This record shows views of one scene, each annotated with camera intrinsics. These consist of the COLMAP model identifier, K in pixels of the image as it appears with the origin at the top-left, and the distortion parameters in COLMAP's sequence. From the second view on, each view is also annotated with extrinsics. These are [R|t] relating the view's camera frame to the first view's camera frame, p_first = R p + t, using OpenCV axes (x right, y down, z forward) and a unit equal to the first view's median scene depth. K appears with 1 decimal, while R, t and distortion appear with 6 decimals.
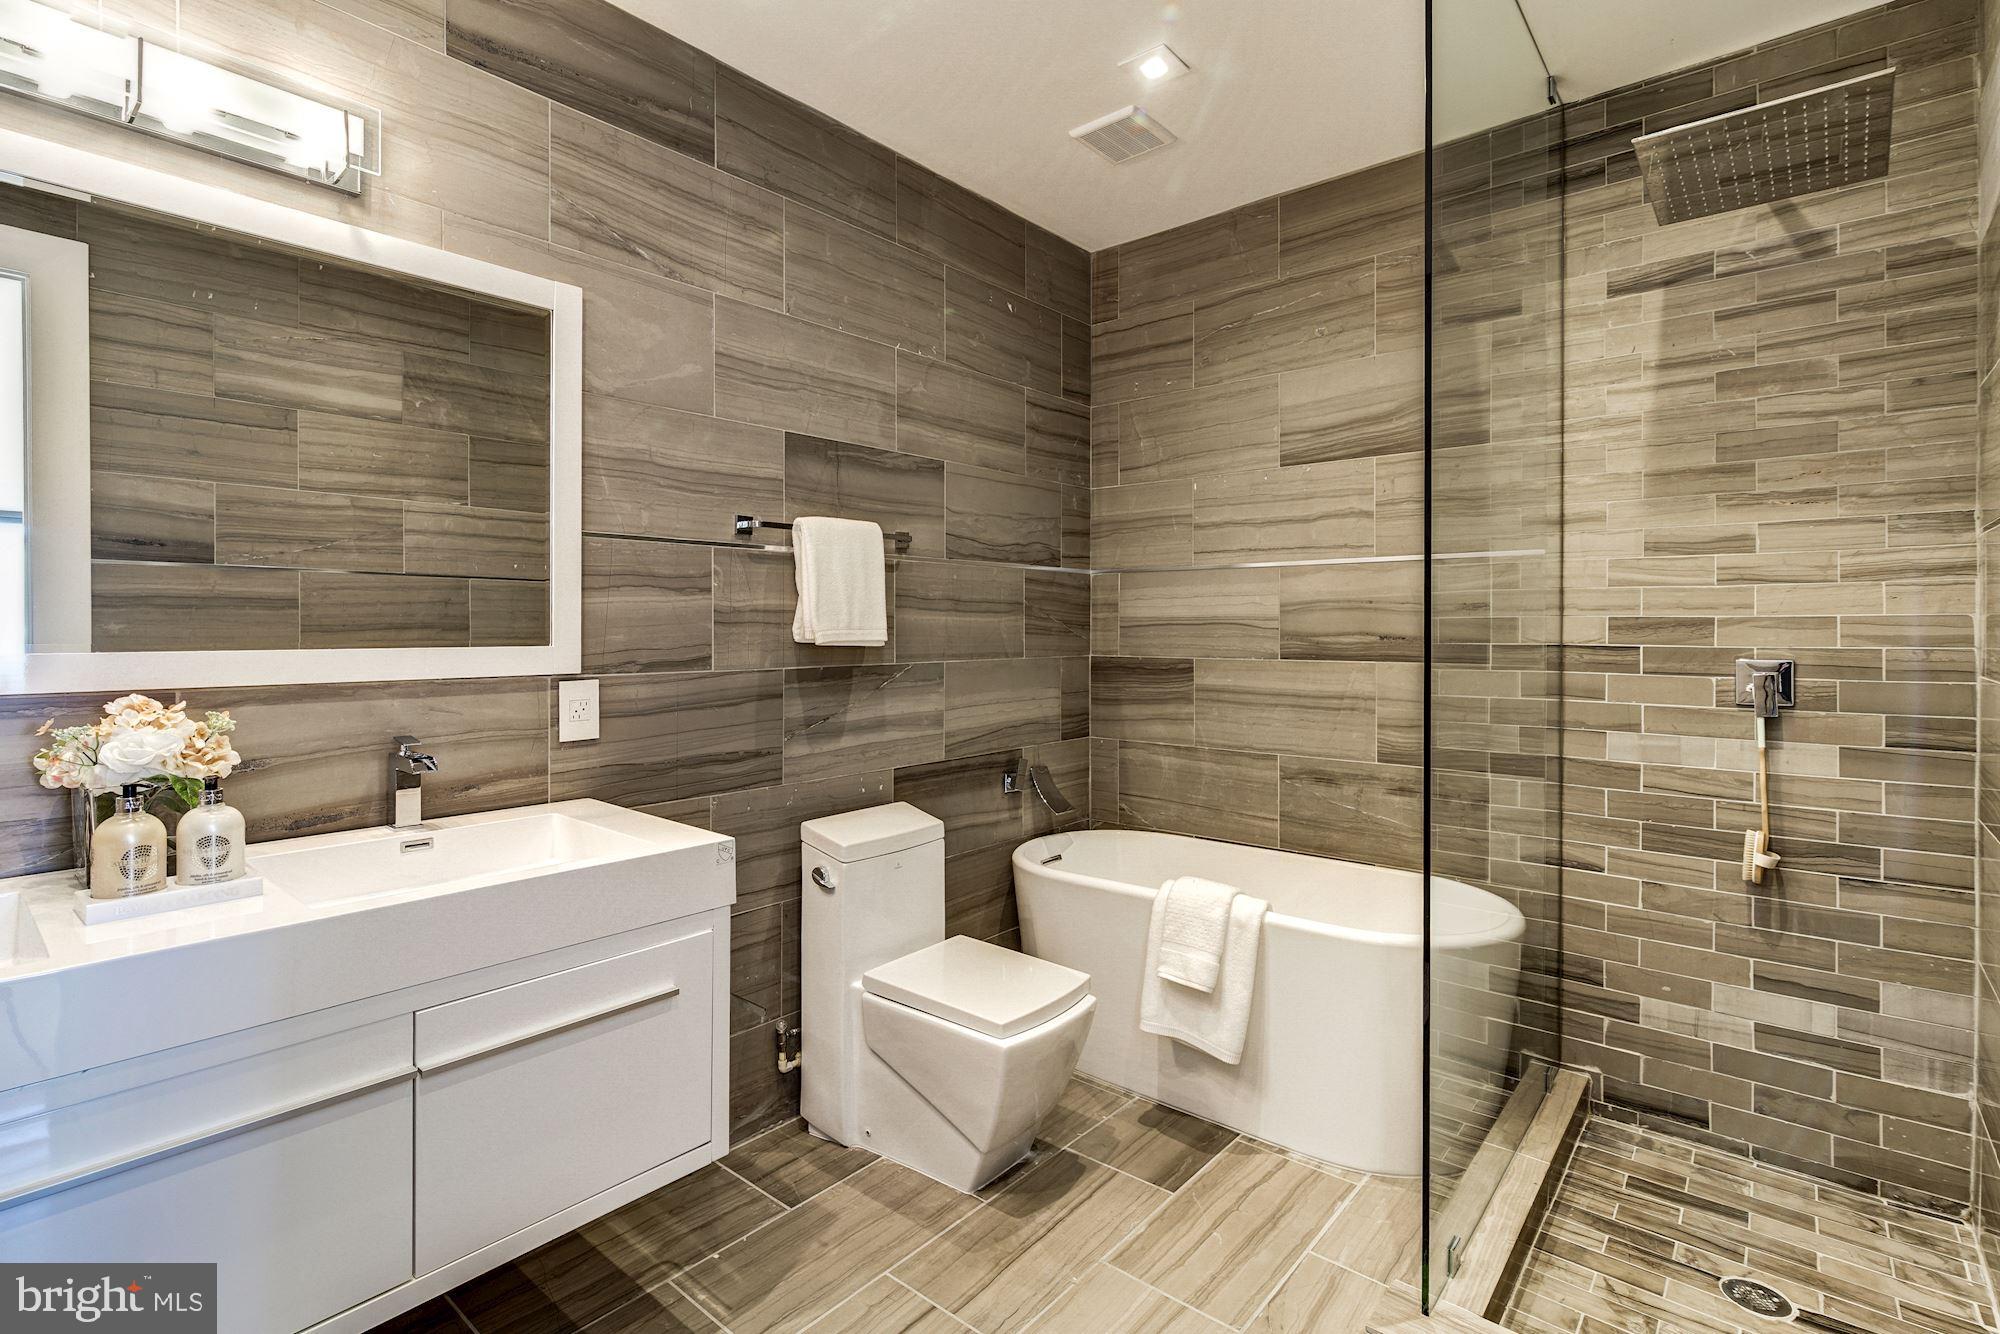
lens RADIAL K [[927.7, 0, 986.0], [0, 927.7, 634.3], [0, 0, 1]] dist [-0.002320, 0.000370]
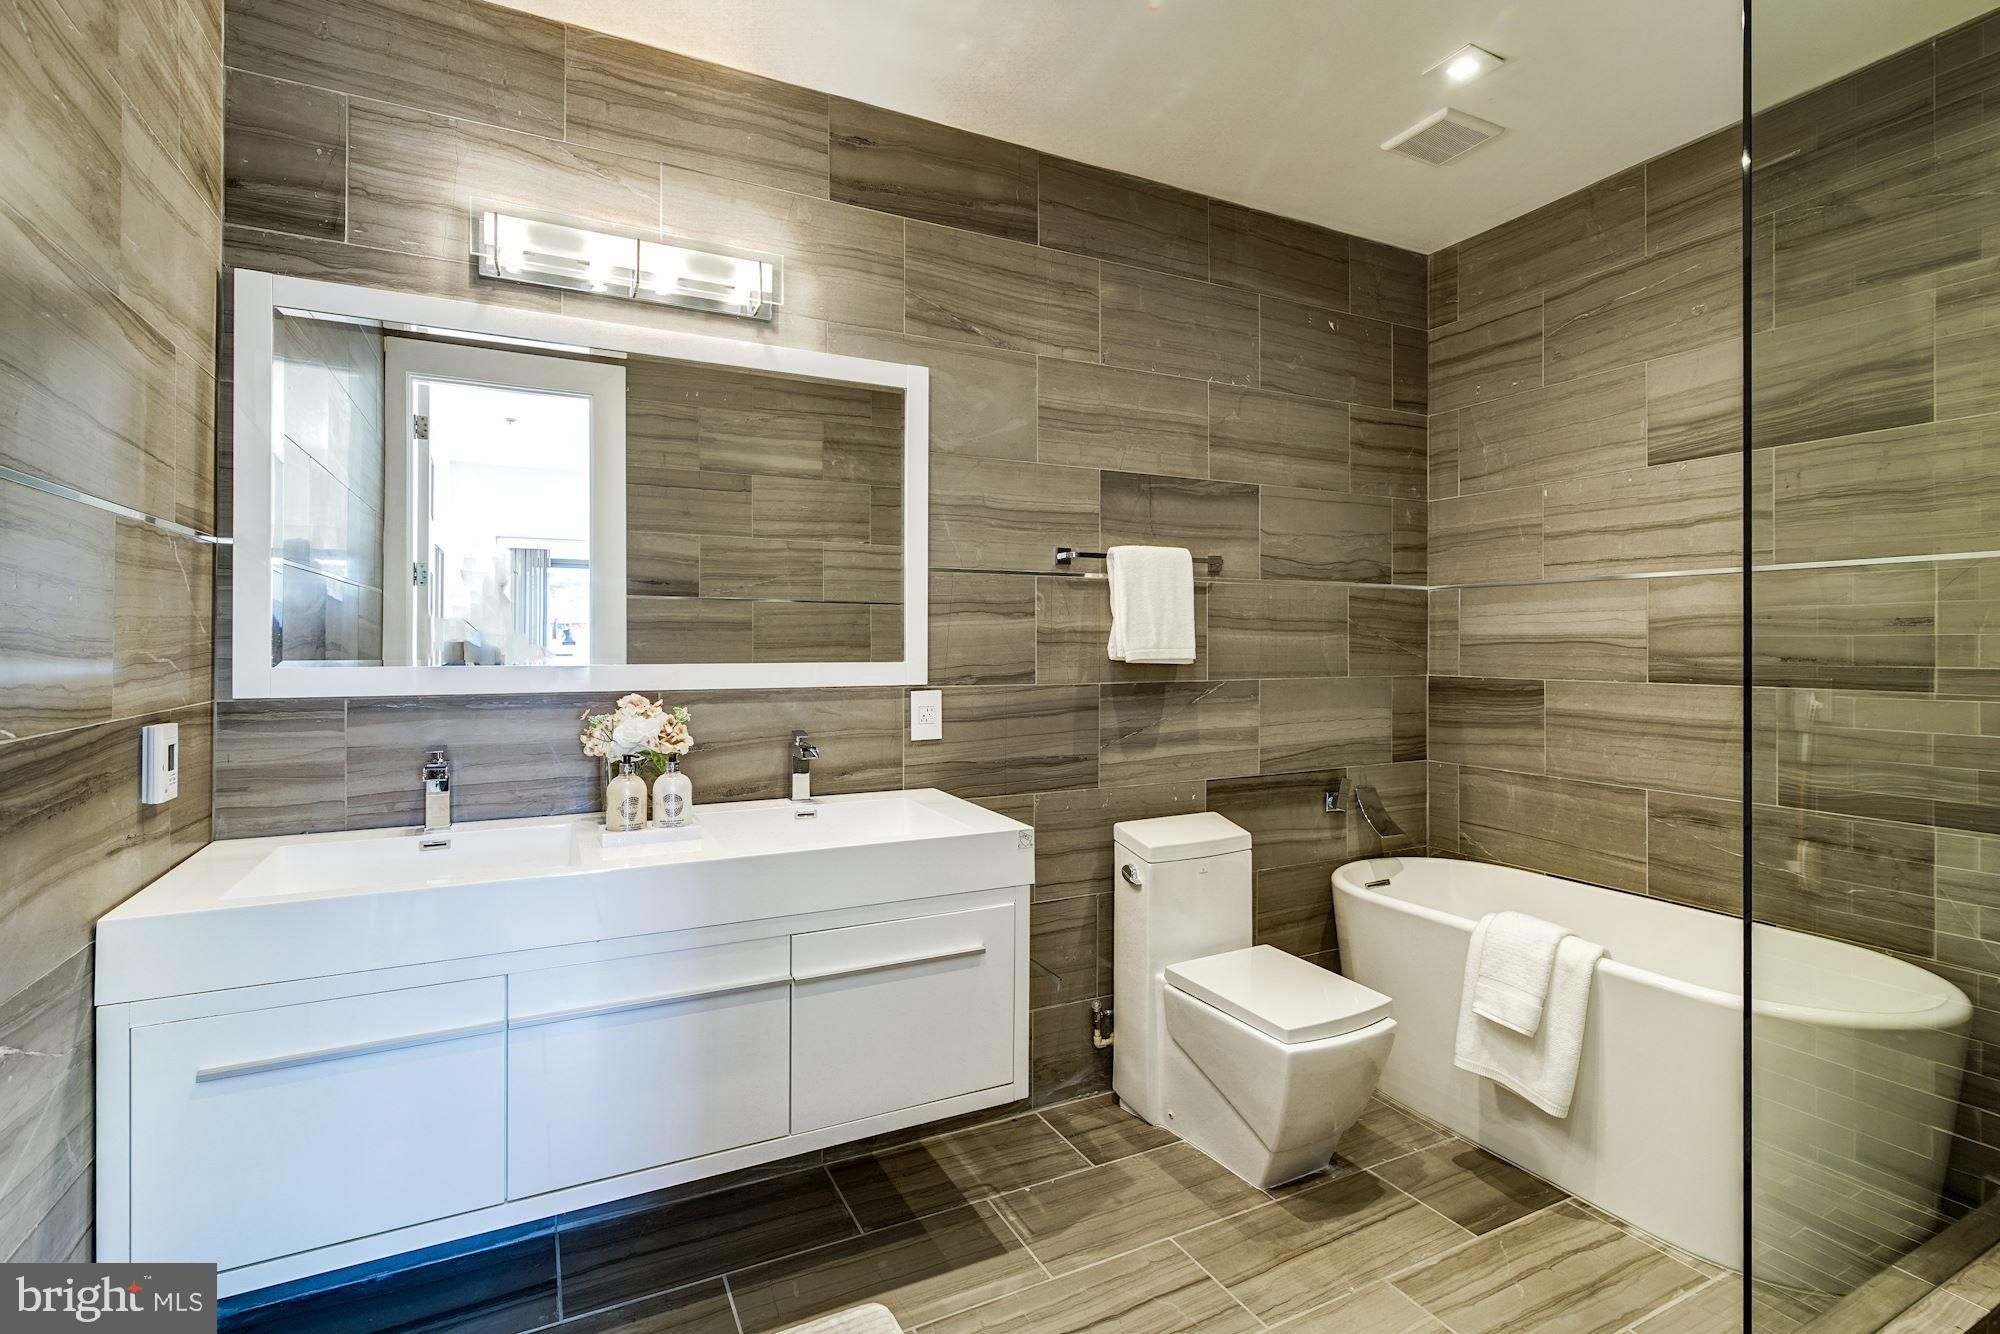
lens RADIAL K [[927.7, 0, 1003.2], [0, 927.7, 647.0], [0, 0, 1]] dist [-0.002320, 0.000370]
pose [[0.922311, 0.001518, -0.386446, 0.104646], [-0.002547, 0.999994, -0.002151, -0.004247], [0.386440, 0.002969, 0.922310, -0.068333]]
